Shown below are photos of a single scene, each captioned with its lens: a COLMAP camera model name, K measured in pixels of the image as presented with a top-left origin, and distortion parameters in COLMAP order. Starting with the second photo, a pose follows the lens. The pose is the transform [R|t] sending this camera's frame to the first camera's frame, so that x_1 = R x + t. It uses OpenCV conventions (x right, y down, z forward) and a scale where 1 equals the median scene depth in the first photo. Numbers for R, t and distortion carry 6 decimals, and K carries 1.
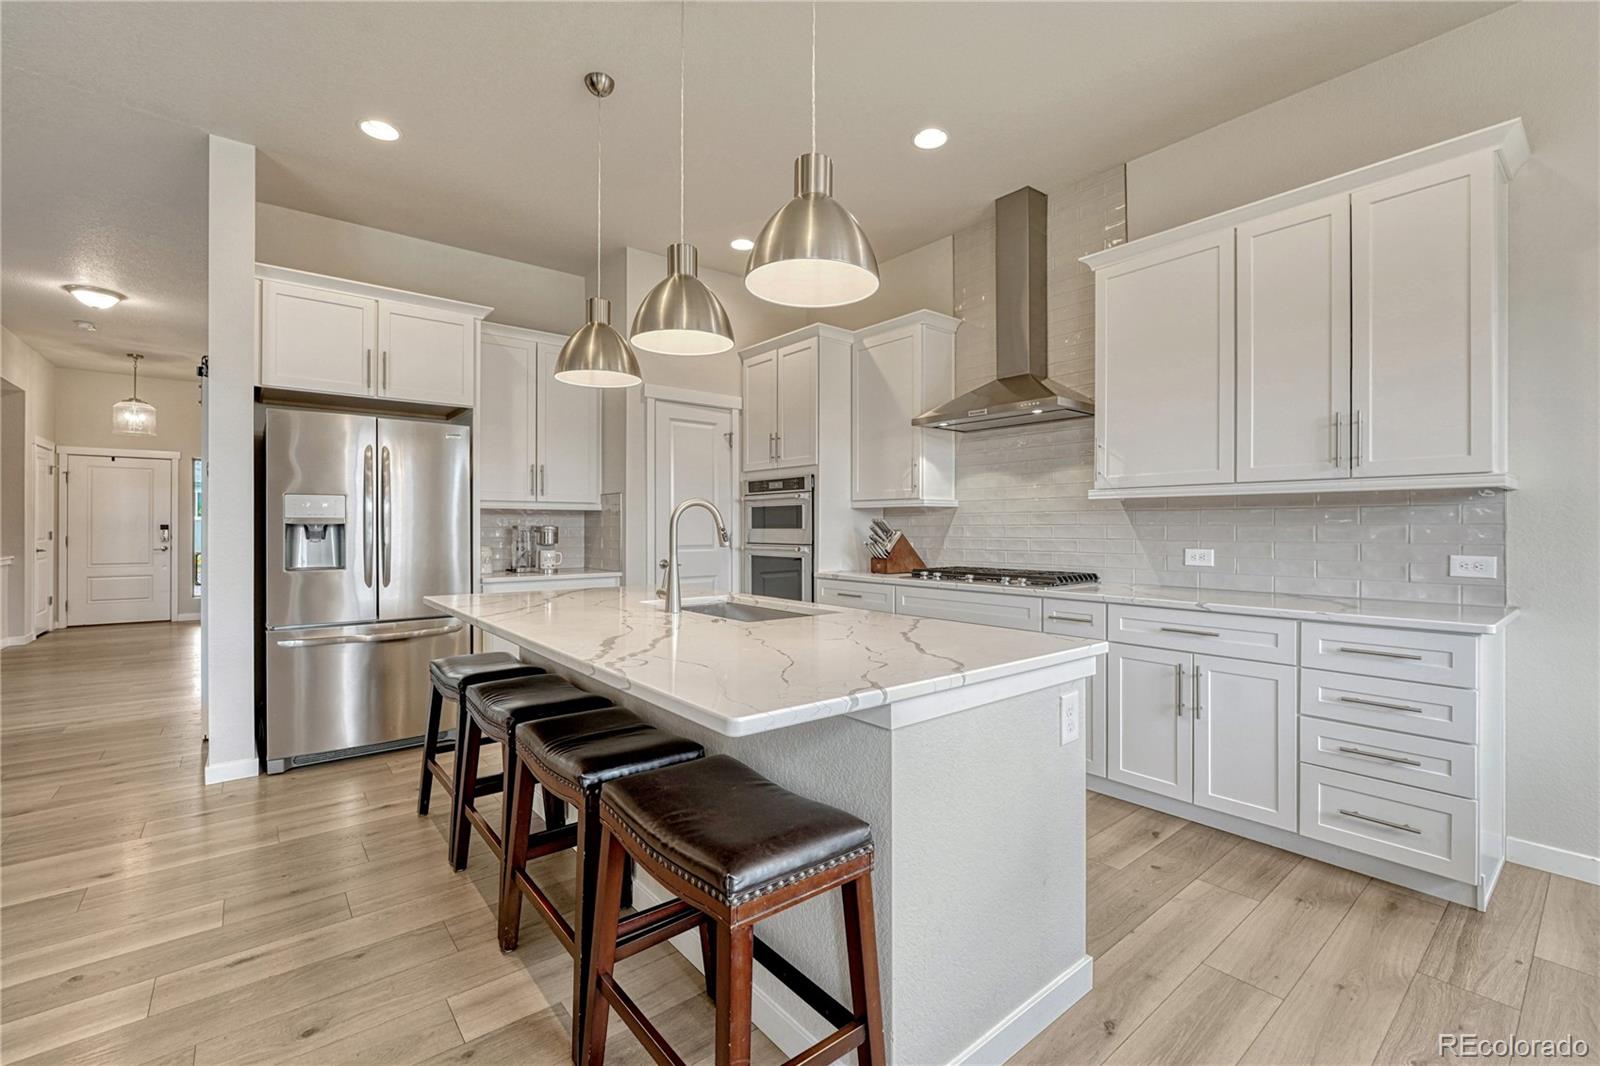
lens RADIAL K [[707.5, 0, 798.5], [0, 707.5, 520.2], [0, 0, 1]] dist [0.009665, 0.000448]
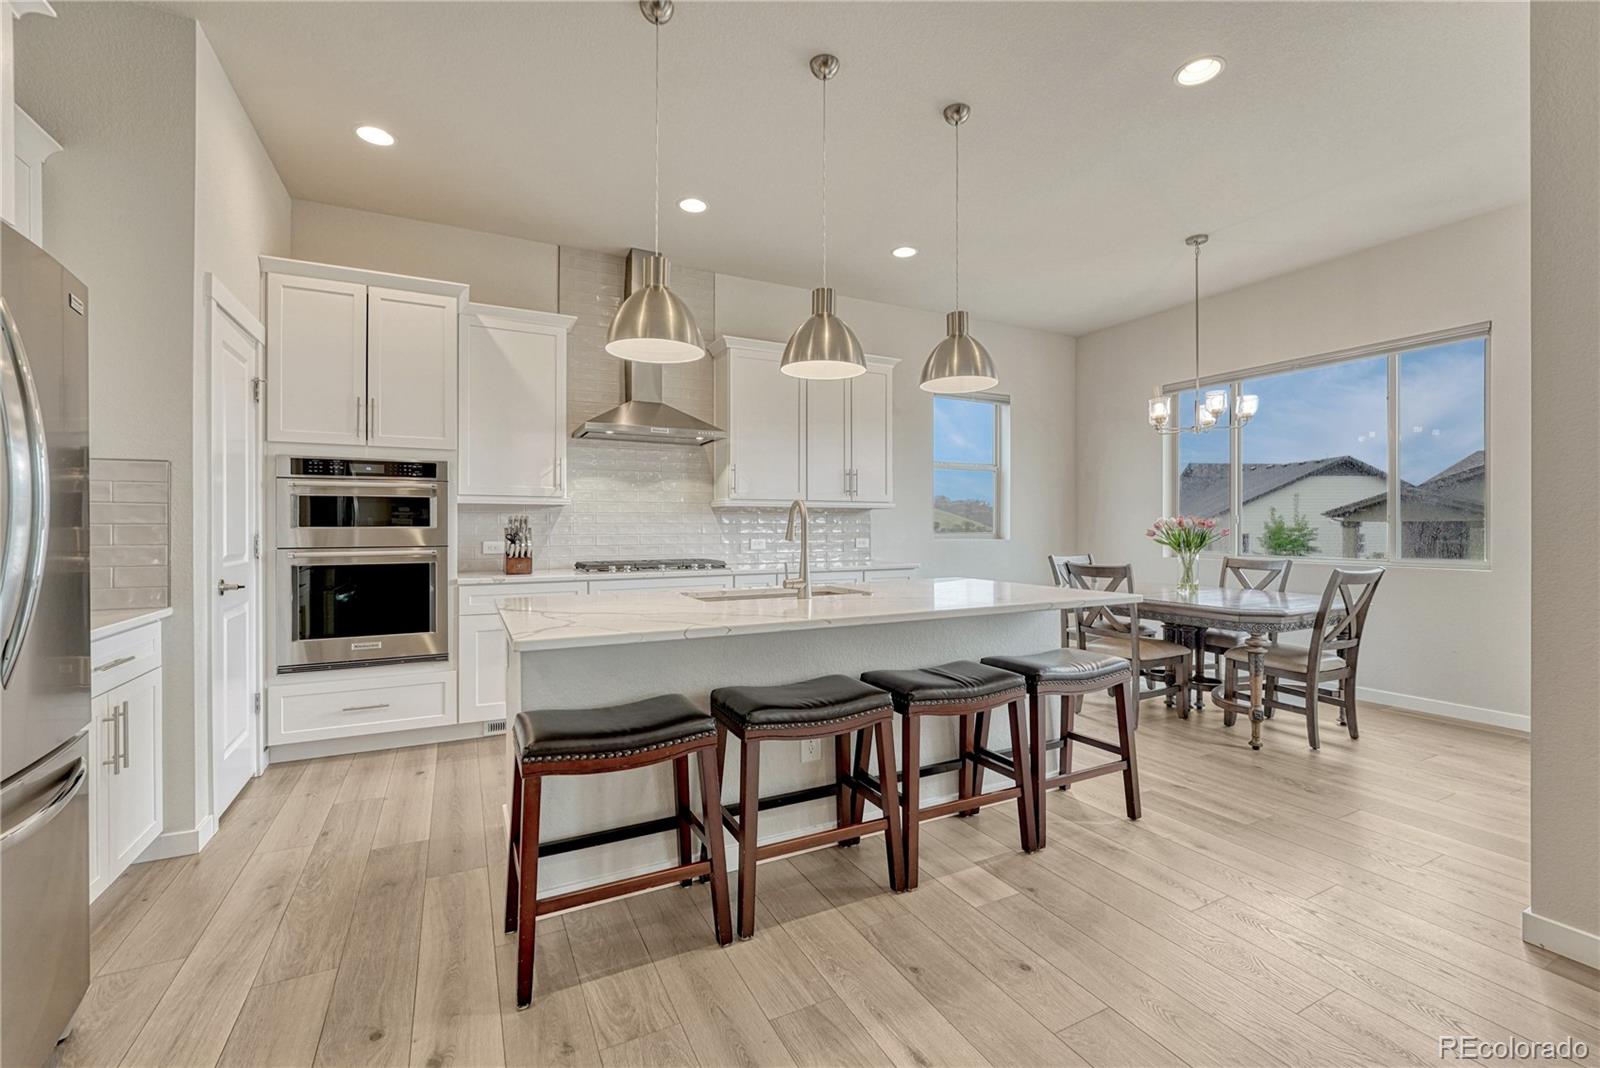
lens RADIAL K [[685.9, 0, 804.0], [0, 685.9, 529.1], [0, 0, 1]] dist [-0.004813, -0.000224]
pose [[0.184179, -0.001792, 0.982891, -0.710773], [-0.007057, 0.999970, 0.003145, 0.009573], [-0.982867, -0.007515, 0.184161, 0.450462]]
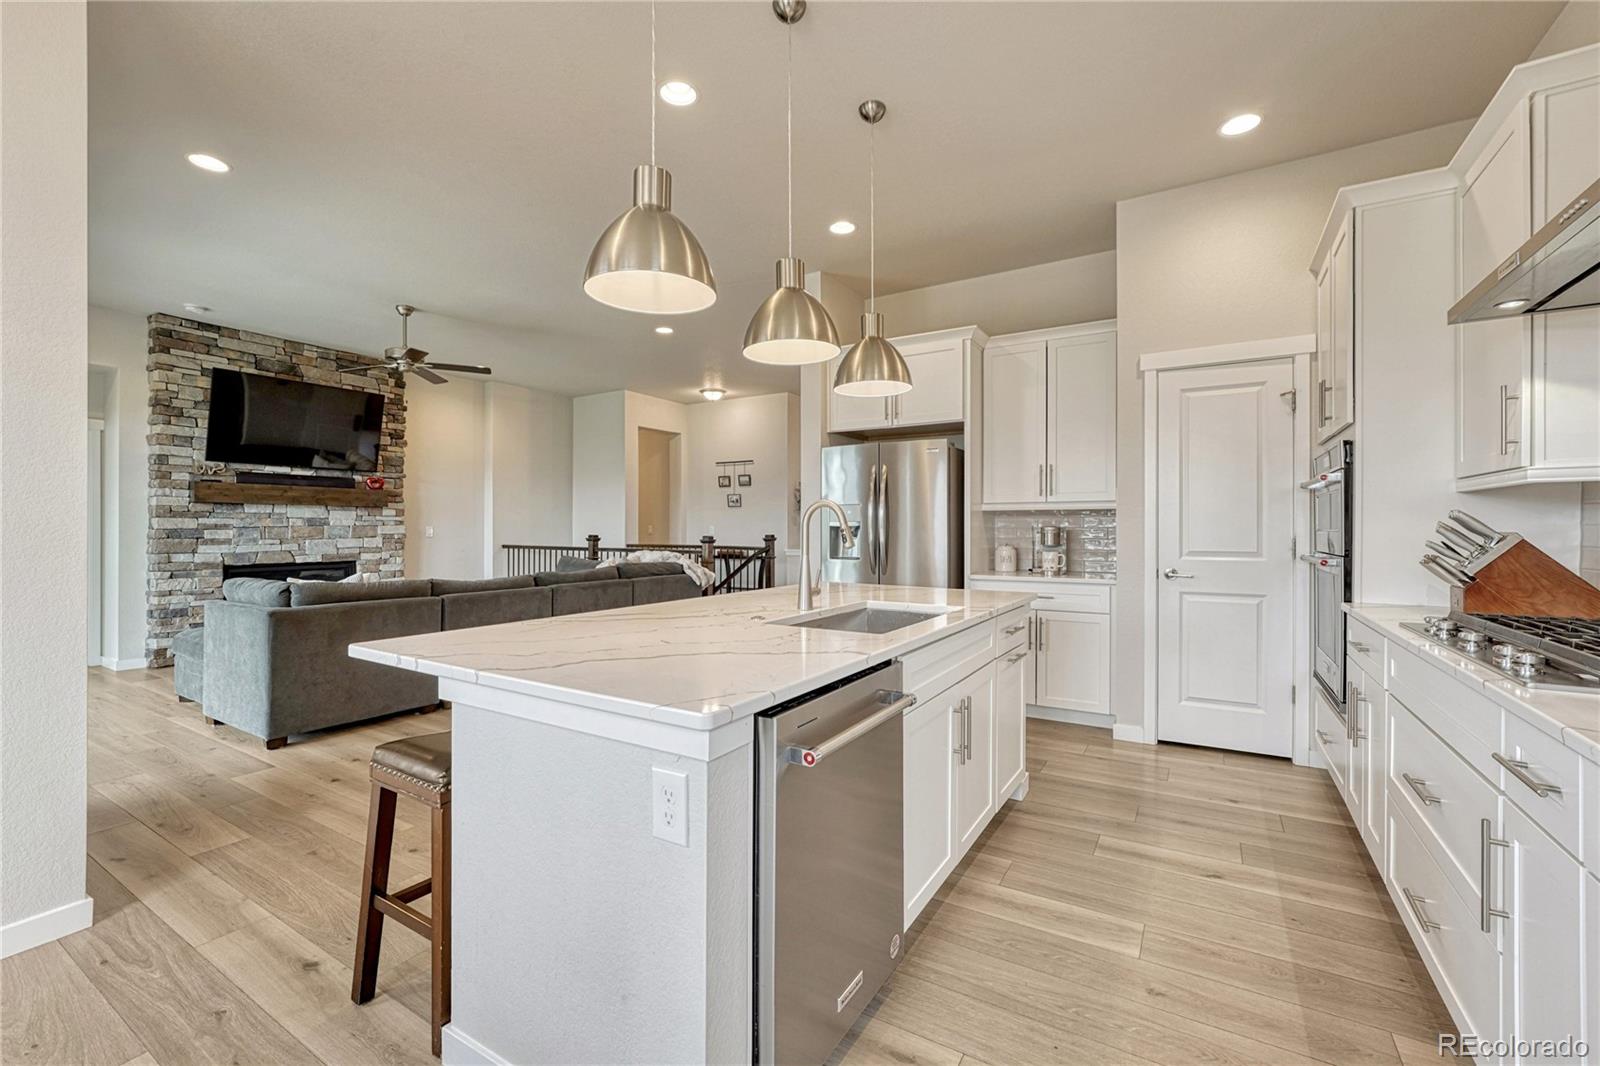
lens RADIAL K [[685.9, 0, 804.0], [0, 685.9, 528.1], [0, 0, 1]] dist [-0.004813, -0.000224]
pose [[0.365085, 0.000517, -0.930974, 0.407020], [0.001091, 0.999999, 0.000983, 0.009408], [0.930974, -0.001375, 0.365084, 0.354862]]
